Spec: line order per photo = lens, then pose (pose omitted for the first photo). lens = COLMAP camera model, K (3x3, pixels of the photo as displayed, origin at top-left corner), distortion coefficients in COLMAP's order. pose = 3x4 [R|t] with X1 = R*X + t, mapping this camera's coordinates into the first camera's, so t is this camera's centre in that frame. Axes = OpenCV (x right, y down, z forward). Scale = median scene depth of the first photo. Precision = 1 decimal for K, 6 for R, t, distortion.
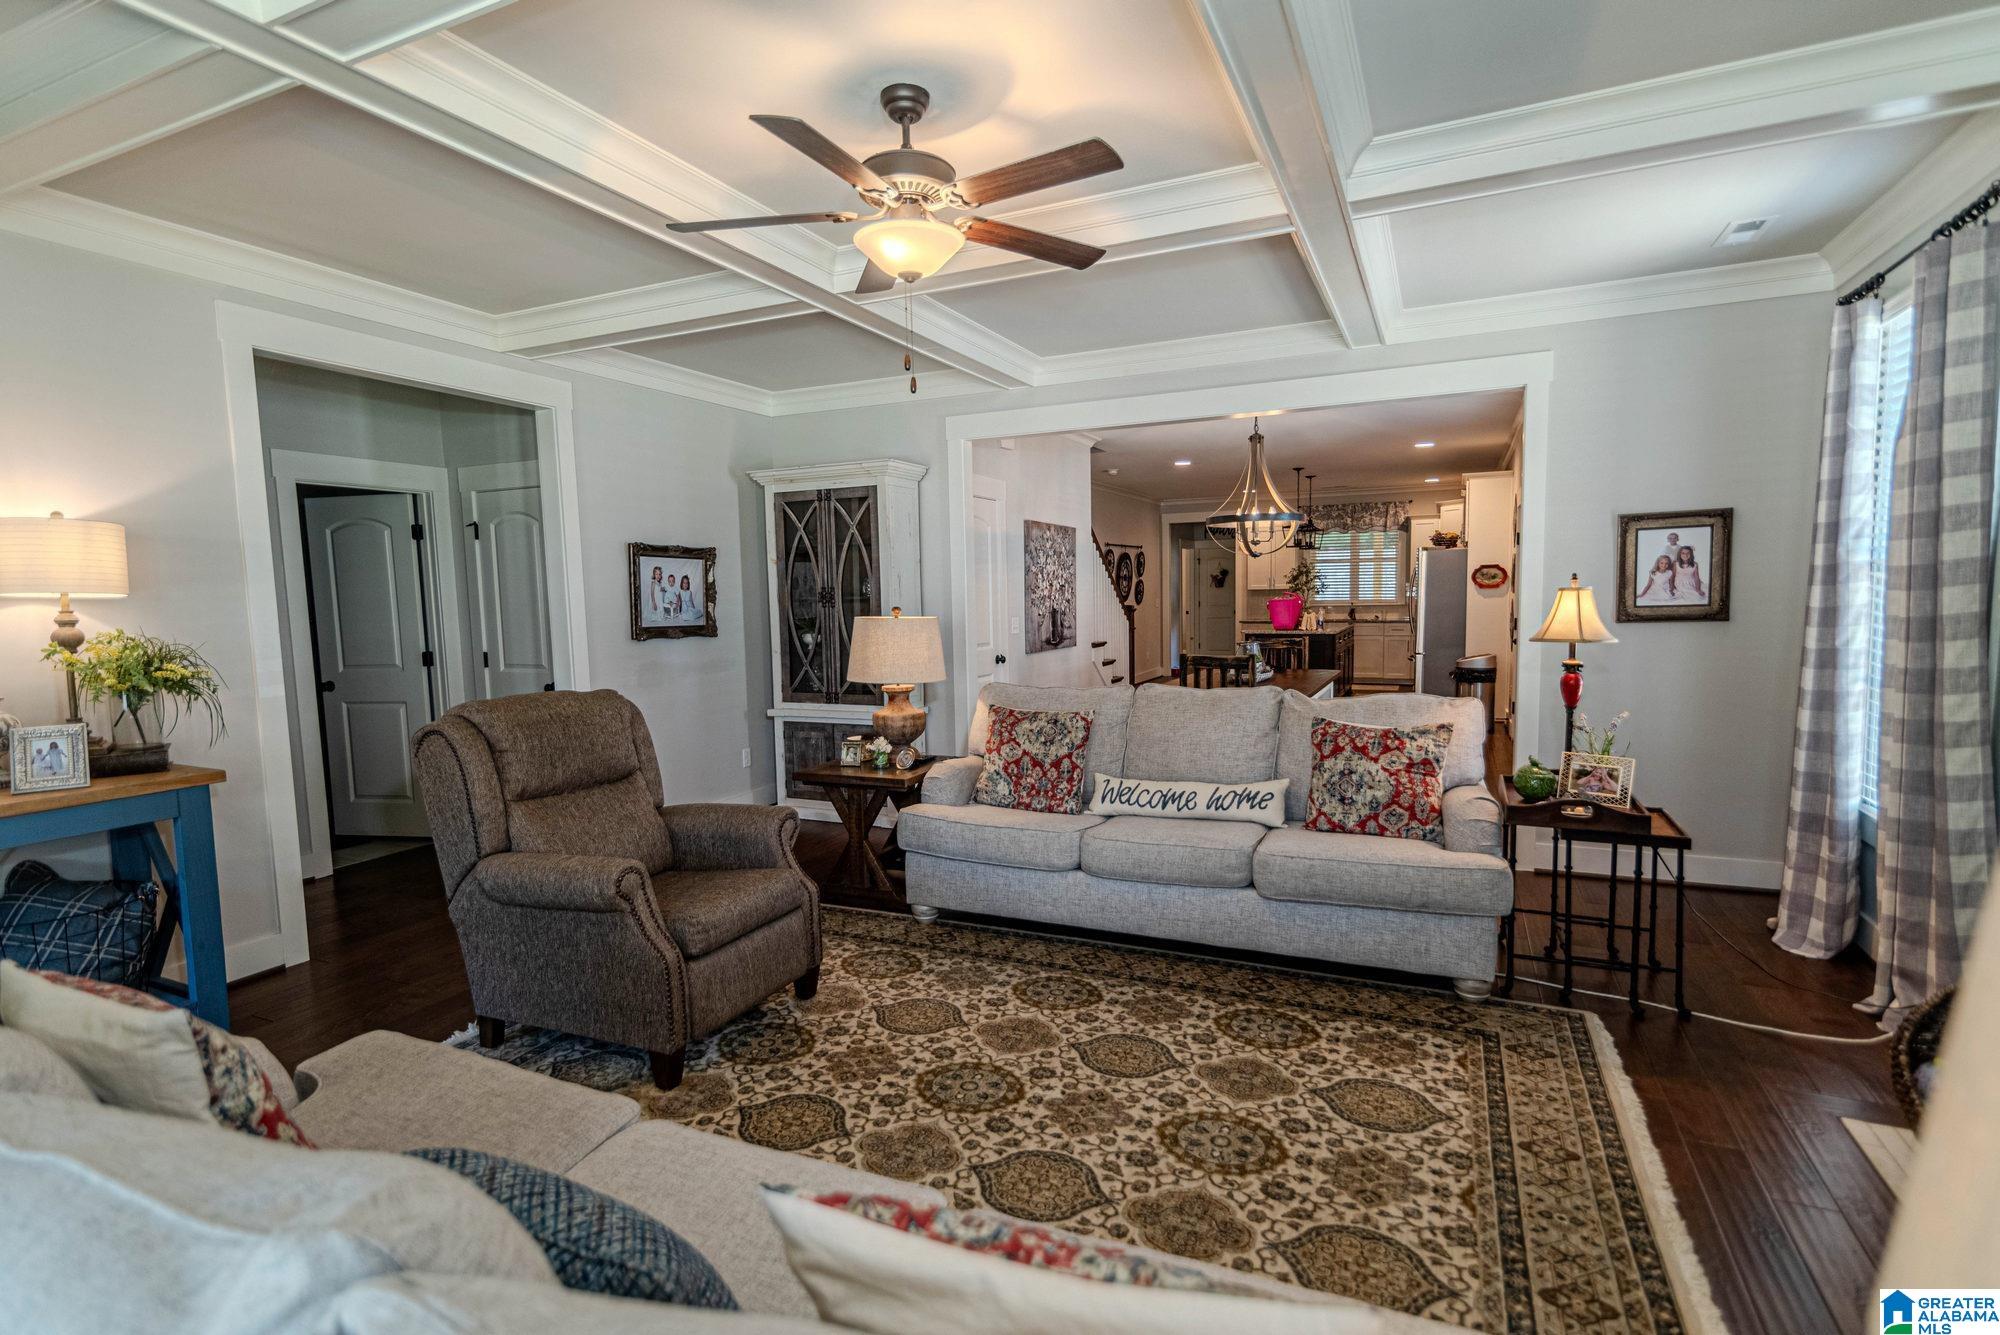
lens RADIAL K [[955.1, 0, 1000.0], [0, 955.1, 667.5], [0, 0, 1]] dist [0.013189, -0.000159]
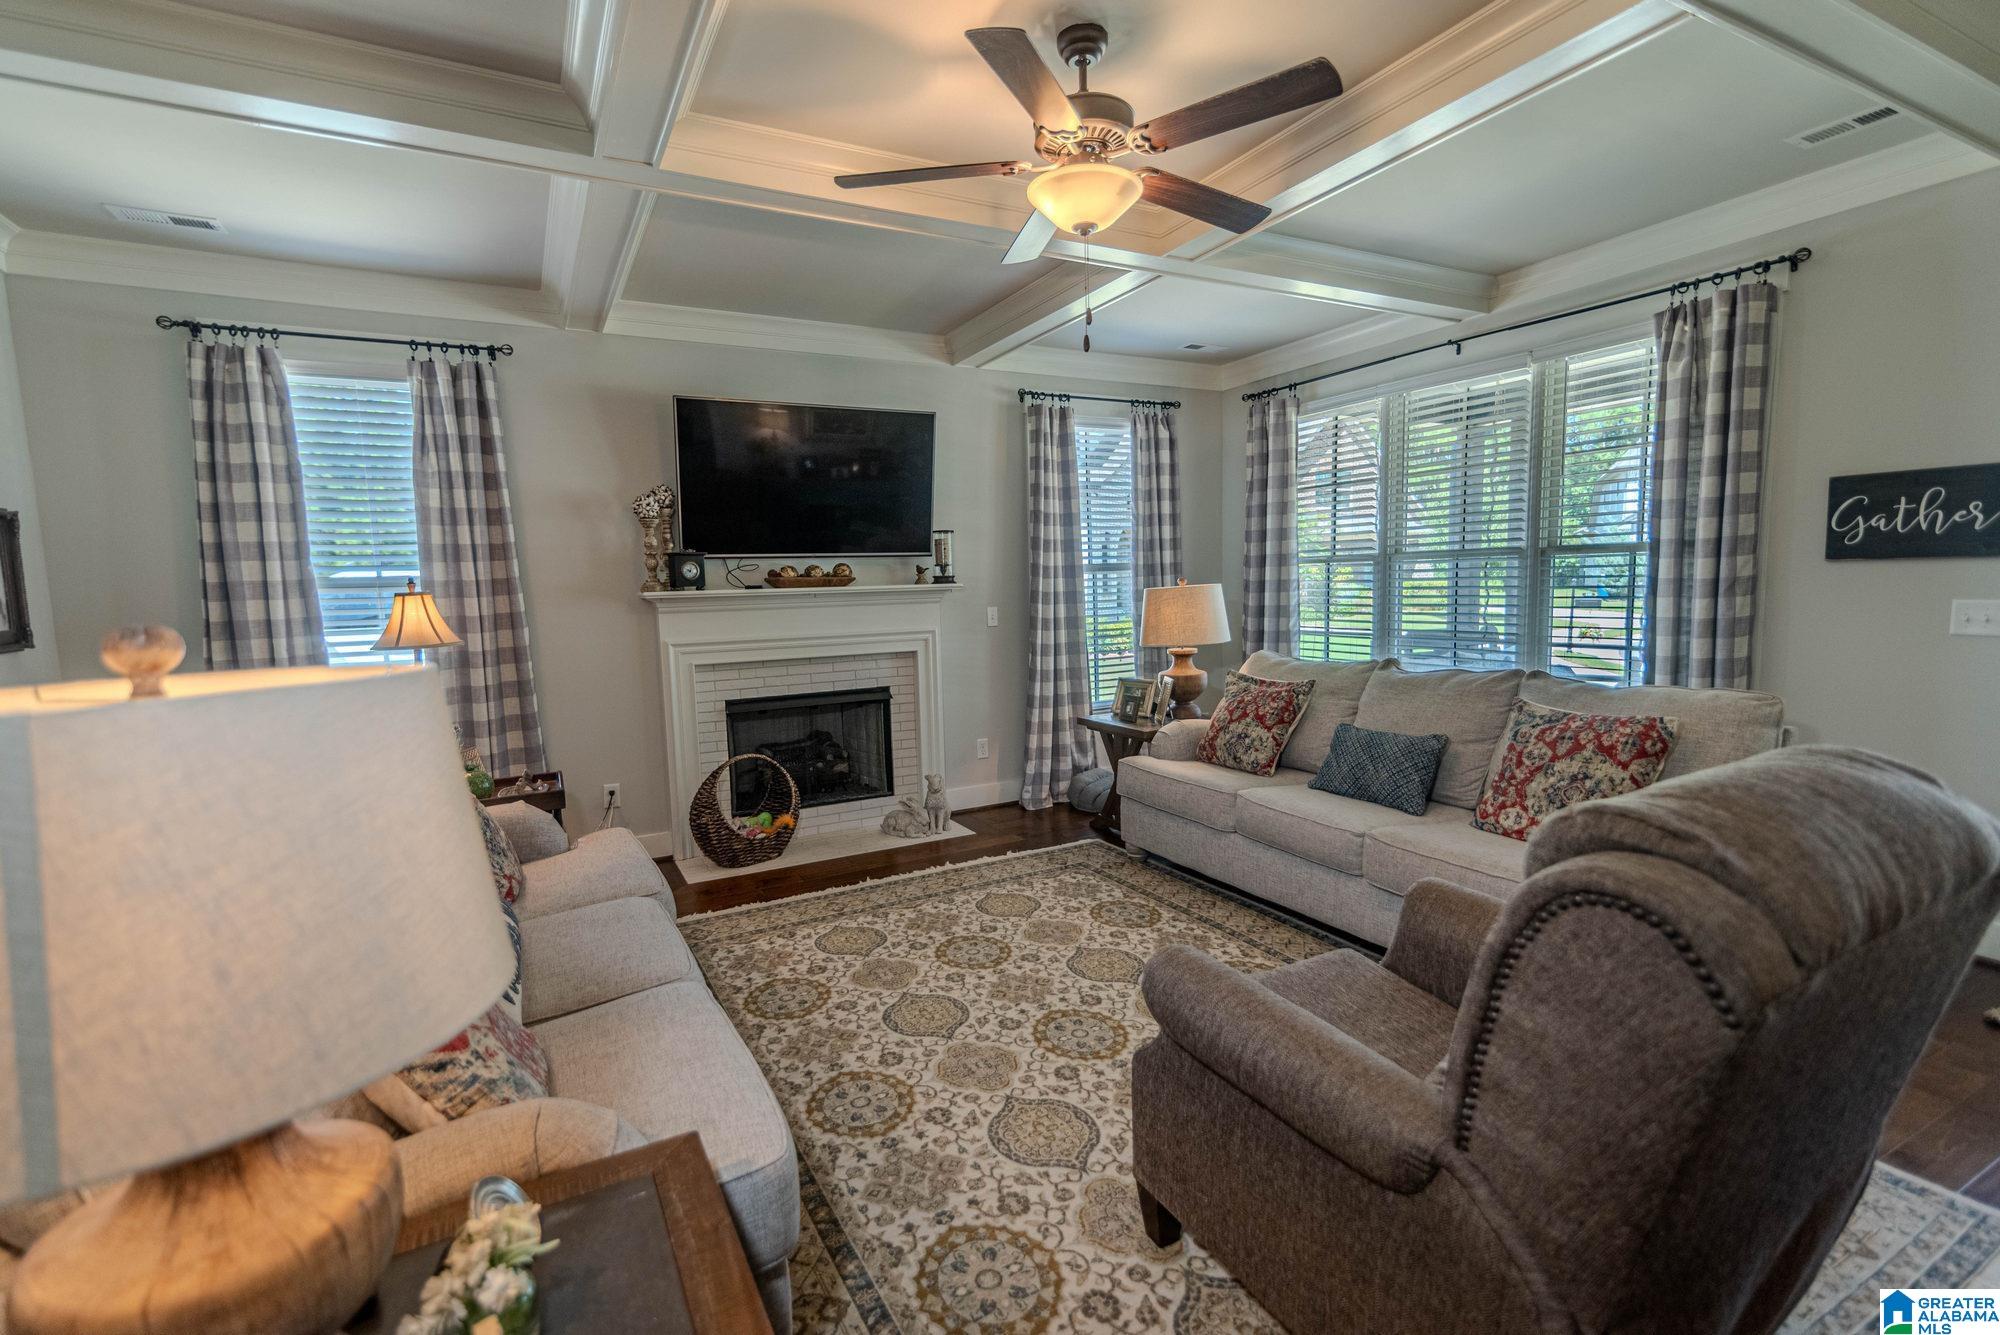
lens RADIAL K [[911.4, 0, 1000.0], [0, 911.4, 667.5], [0, 0, 1]] dist [0.002447, 0.000240]
pose [[-0.797195, -0.015319, 0.603527, -0.478072], [0.091274, 0.985129, 0.145568, -0.096347], [-0.596782, 0.171133, -0.783942, 1.508833]]
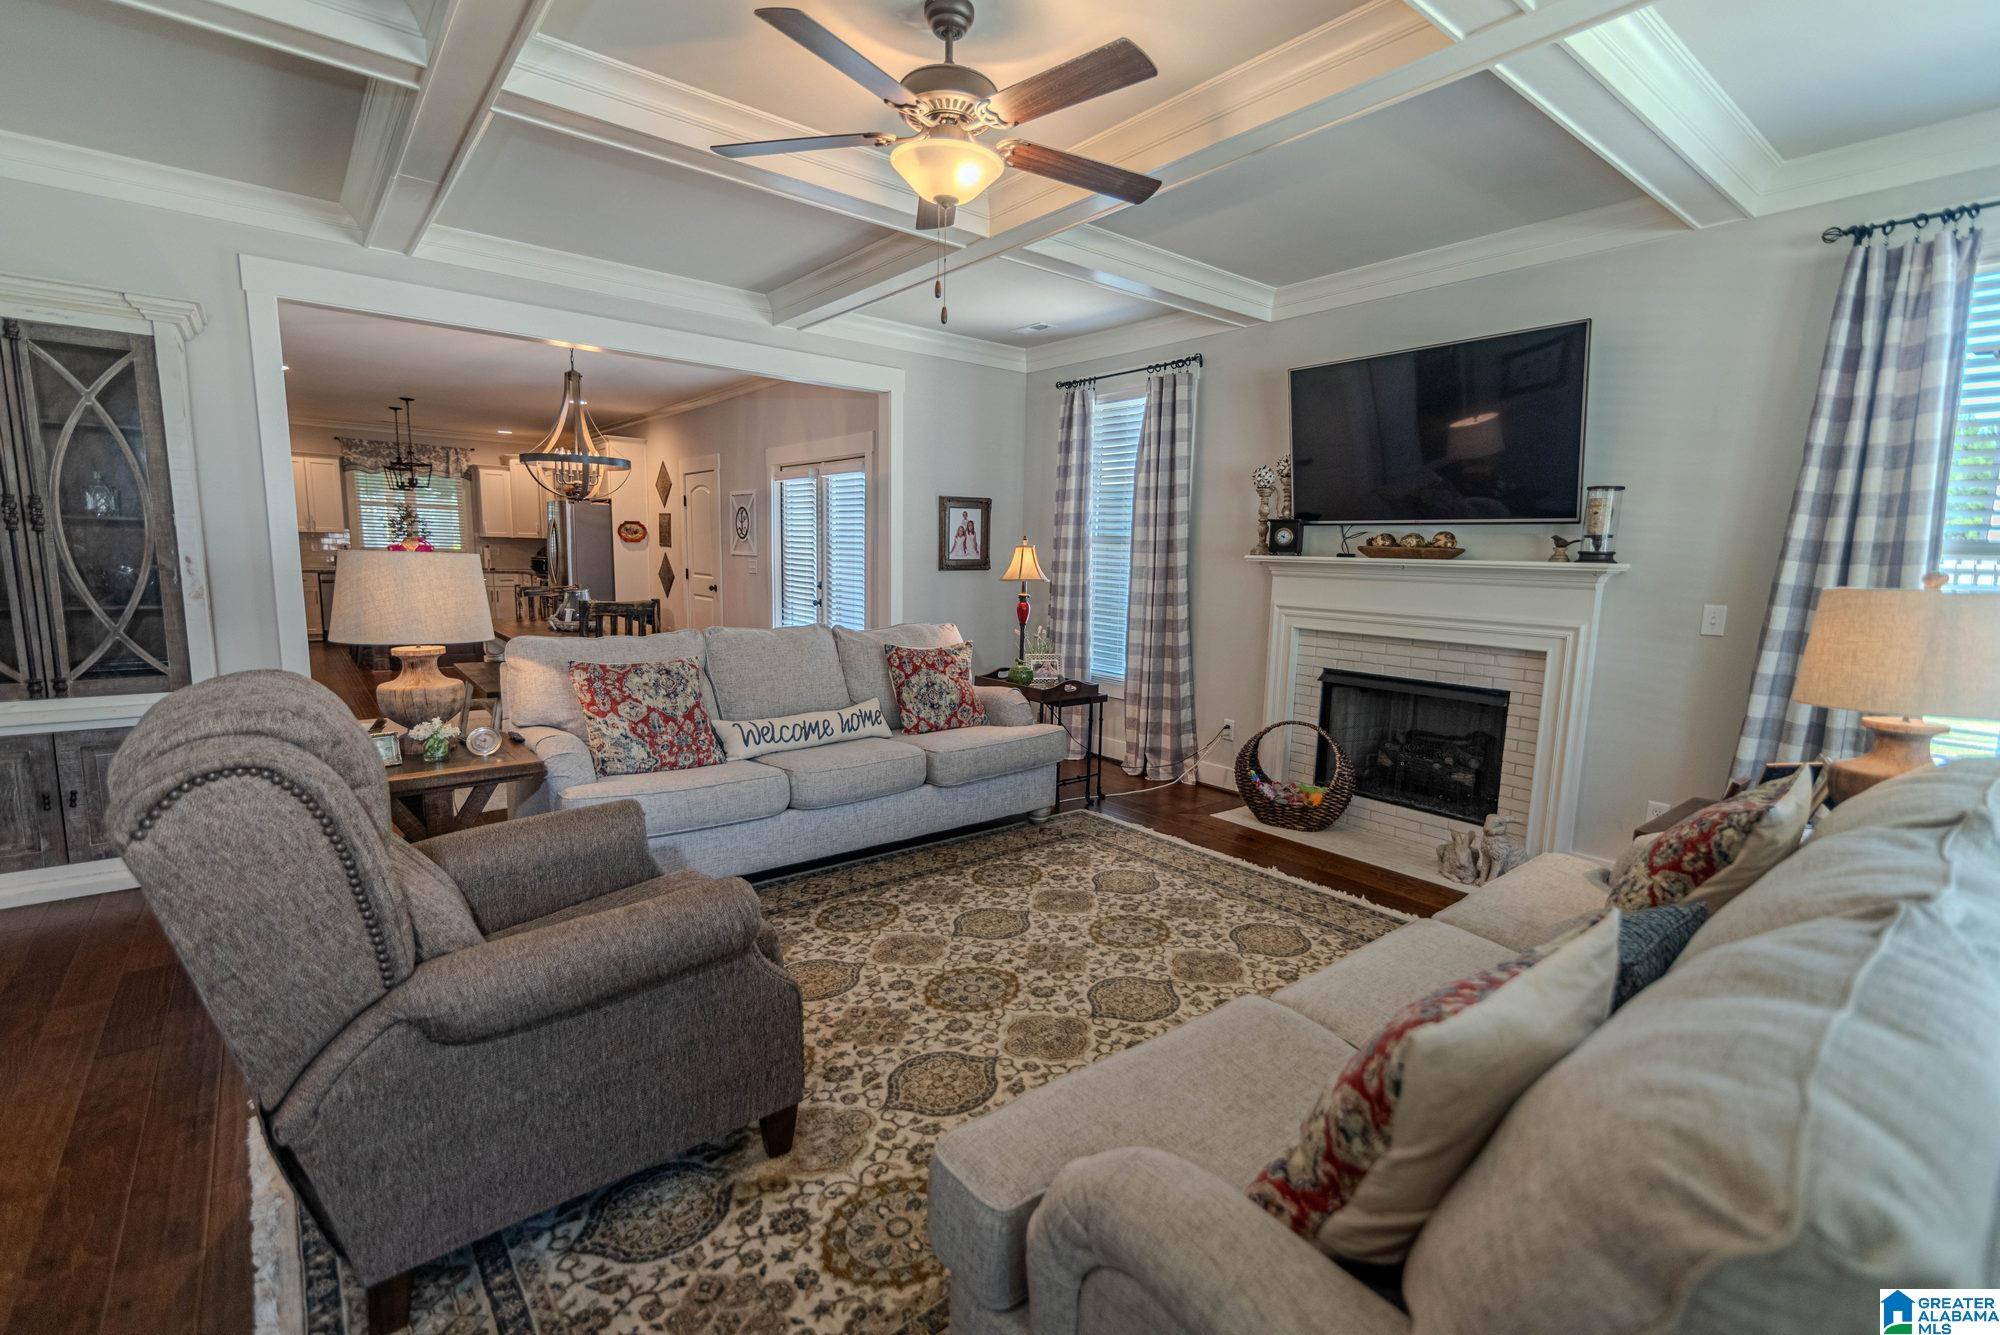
lens RADIAL K [[893.1, 0, 1000.0], [0, 893.1, 667.5], [0, 0, 1]] dist [0.011810, -0.000105]
pose [[0.443734, -0.086778, 0.891947, -0.759530], [0.038764, 0.996228, 0.077639, -0.002439], [-0.895320, 0.000124, 0.445424, 0.443226]]
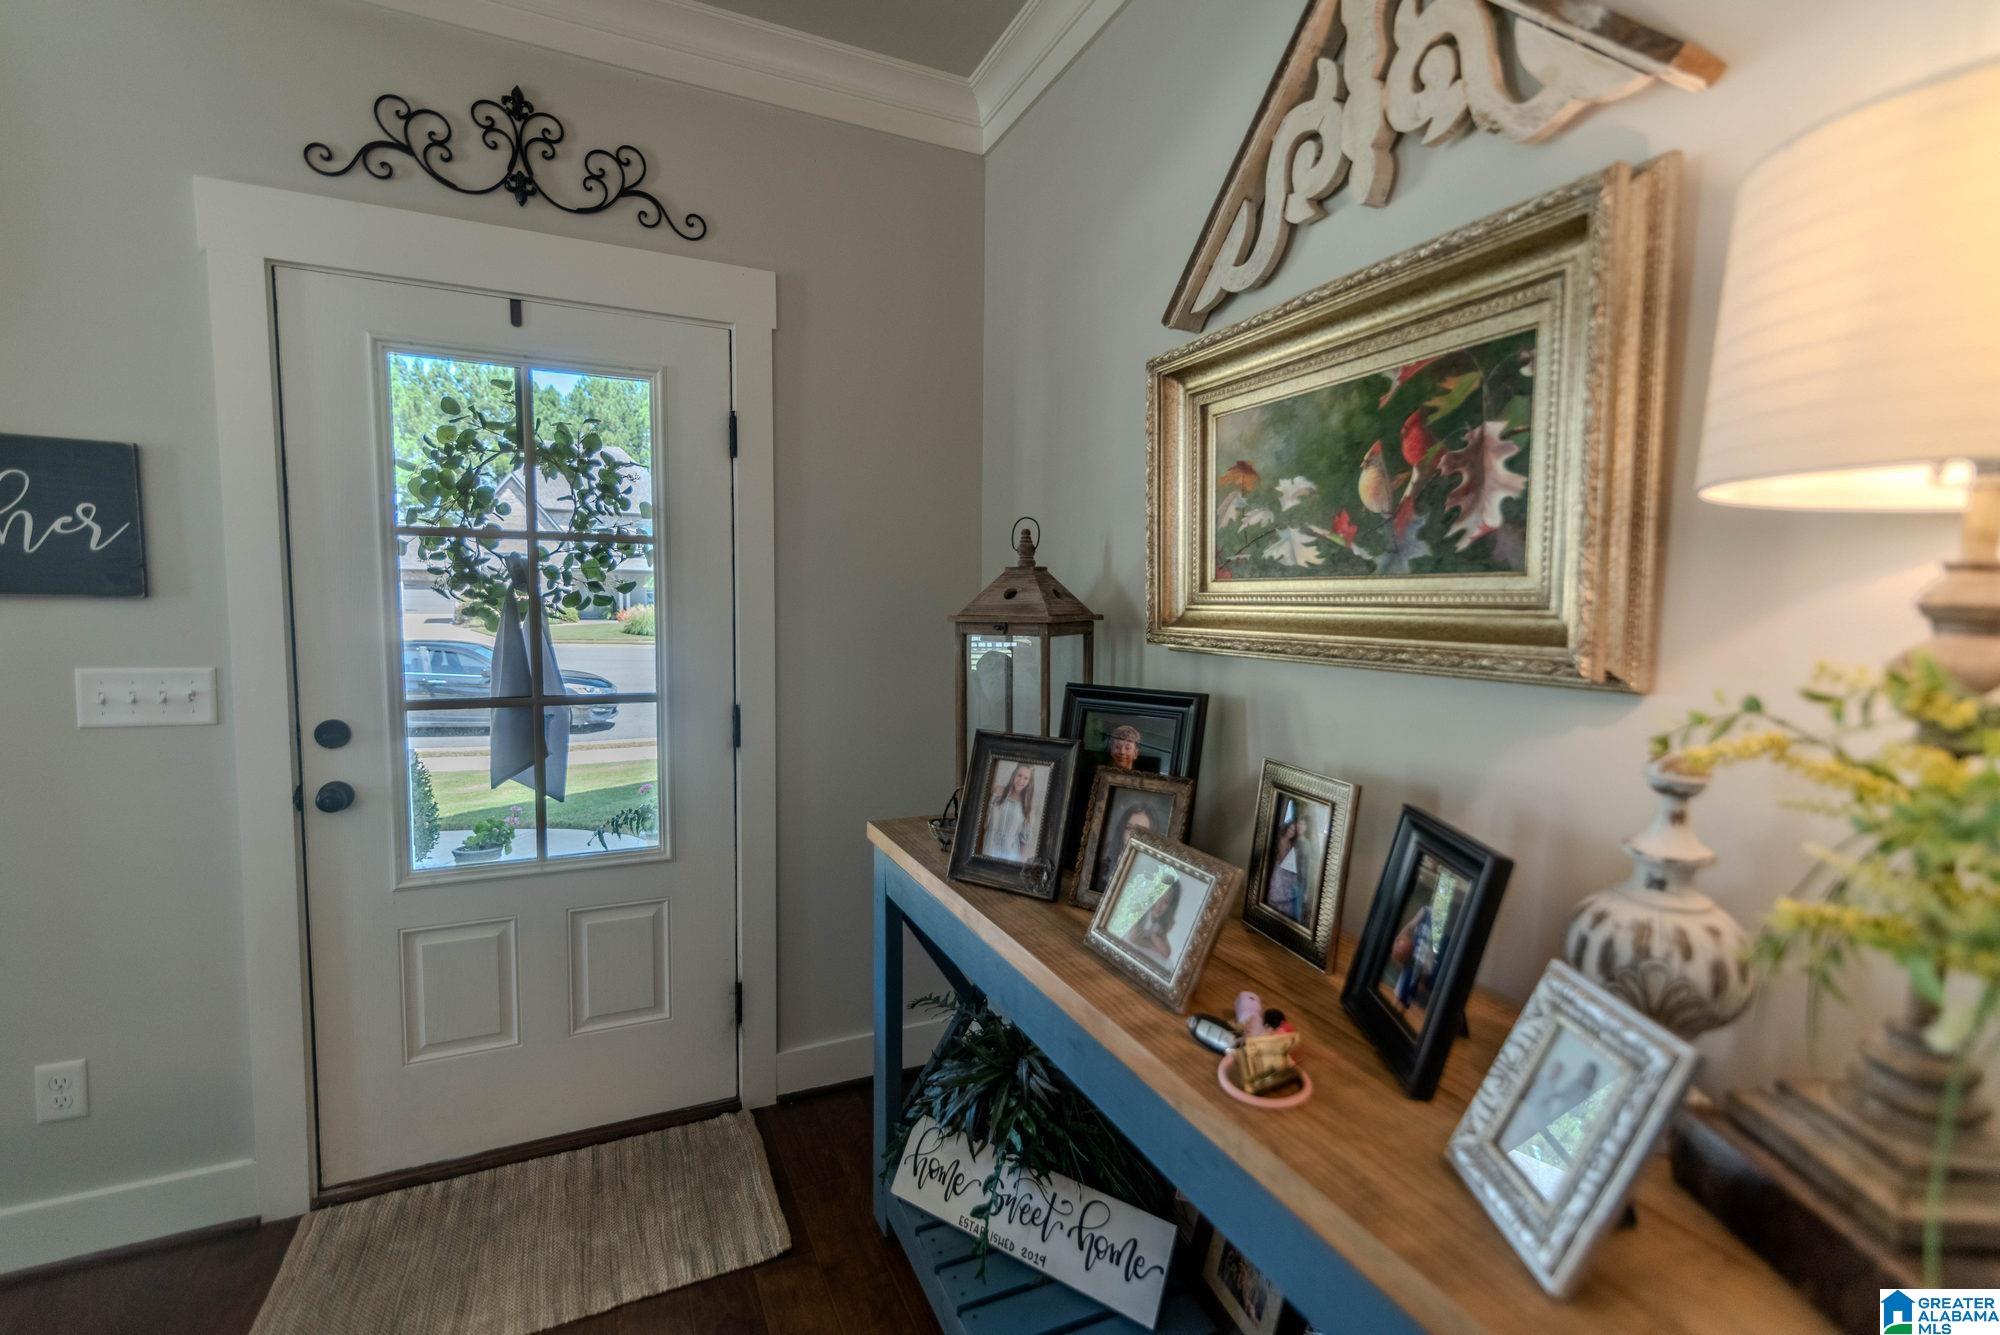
lens RADIAL K [[893.1, 0, 1000.0], [0, 893.1, 667.5], [0, 0, 1]] dist [0.011810, -0.000105]
pose [[-0.639157, 0.069545, -0.765926, -0.637717], [-0.061896, 0.988021, 0.141363, -0.048476], [0.766582, 0.137761, -0.627196, 0.915874]]
